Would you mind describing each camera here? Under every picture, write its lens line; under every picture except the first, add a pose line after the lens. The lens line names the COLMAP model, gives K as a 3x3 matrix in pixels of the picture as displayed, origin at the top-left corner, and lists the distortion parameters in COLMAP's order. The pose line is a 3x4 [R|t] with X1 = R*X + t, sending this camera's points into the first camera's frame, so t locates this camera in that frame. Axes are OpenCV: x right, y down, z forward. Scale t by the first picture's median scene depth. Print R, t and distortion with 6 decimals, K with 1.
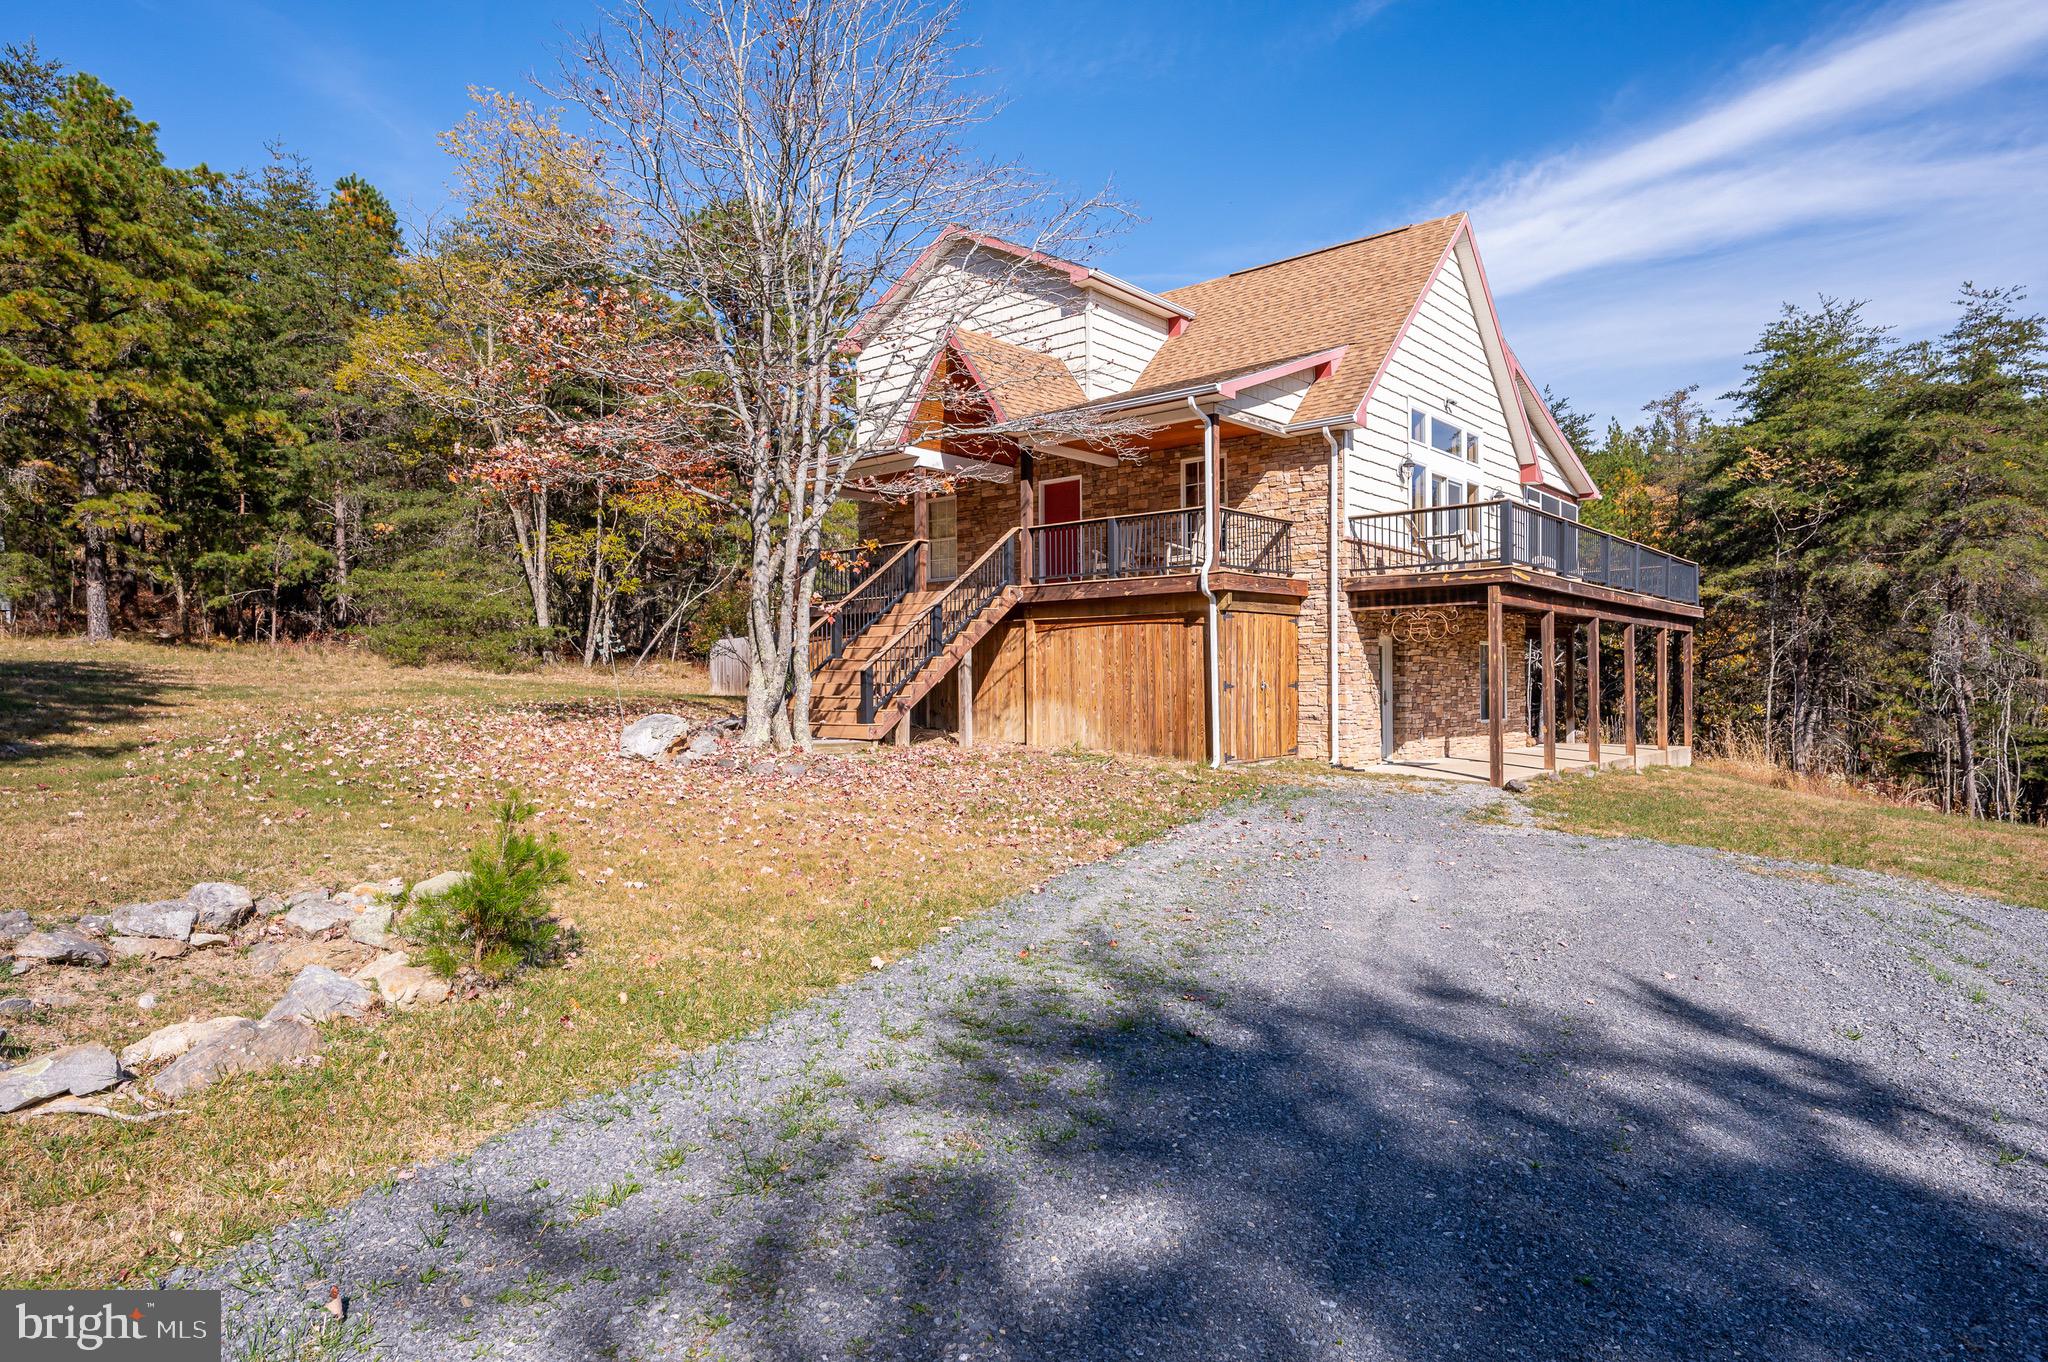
lens RADIAL K [[1187.2, 0, 1019.5], [0, 1187.2, 671.6], [0, 0, 1]] dist [0.002161, 0.000226]
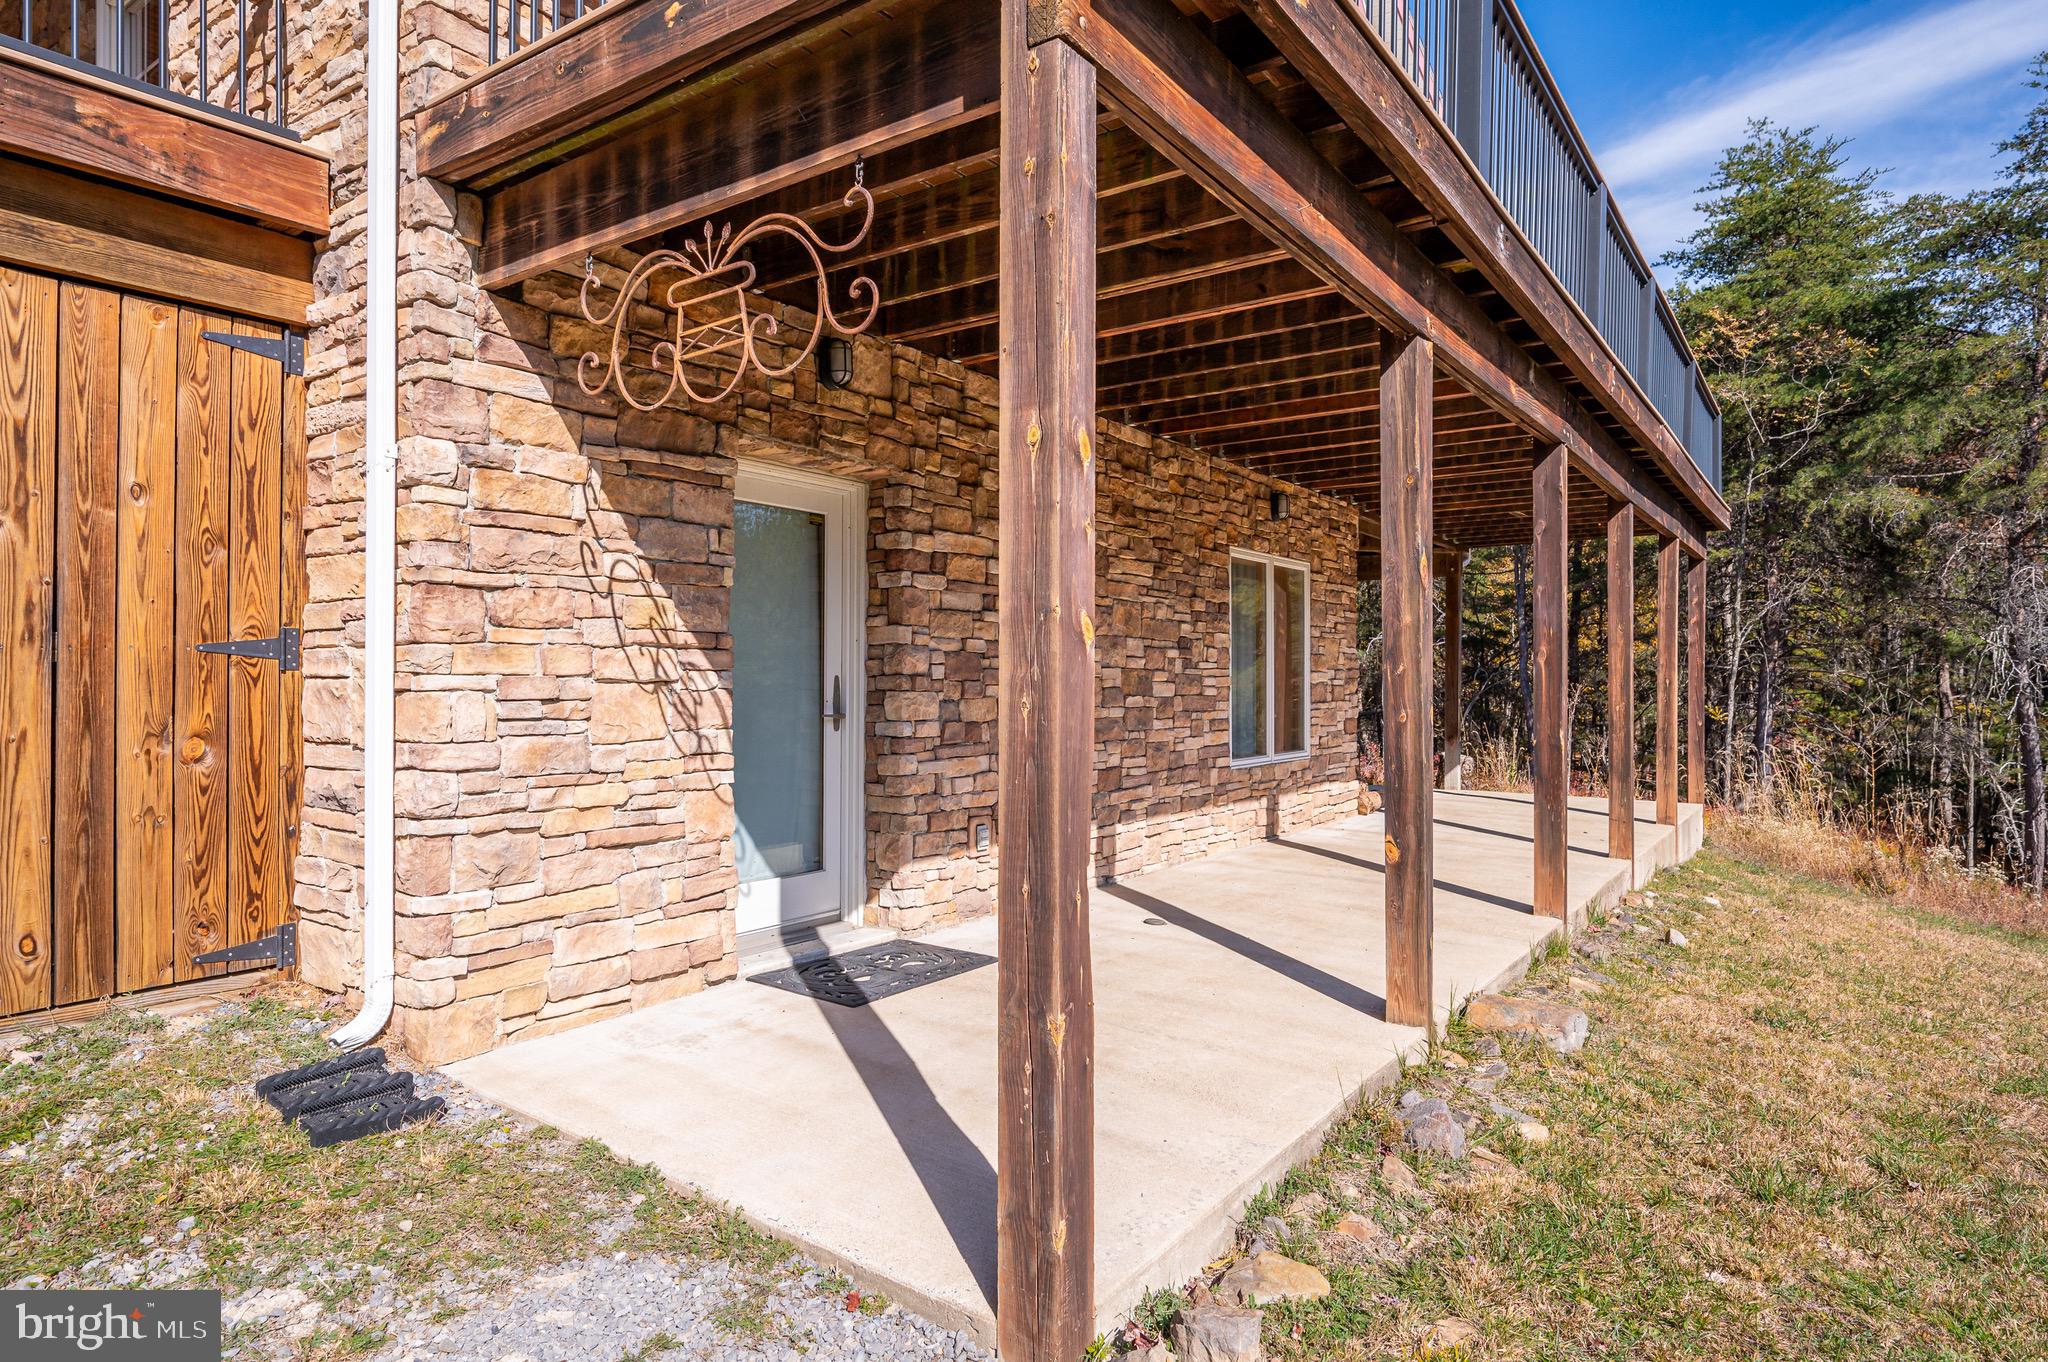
lens RADIAL K [[1187.2, 0, 1032.5], [0, 1187.2, 680.5], [0, 0, 1]] dist [0.002161, 0.000226]
pose [[0.994230, 0.004764, 0.107165, 0.188229], [-0.006142, 0.999903, 0.012533, 0.007645], [-0.107095, -0.013119, 0.994162, 0.419803]]
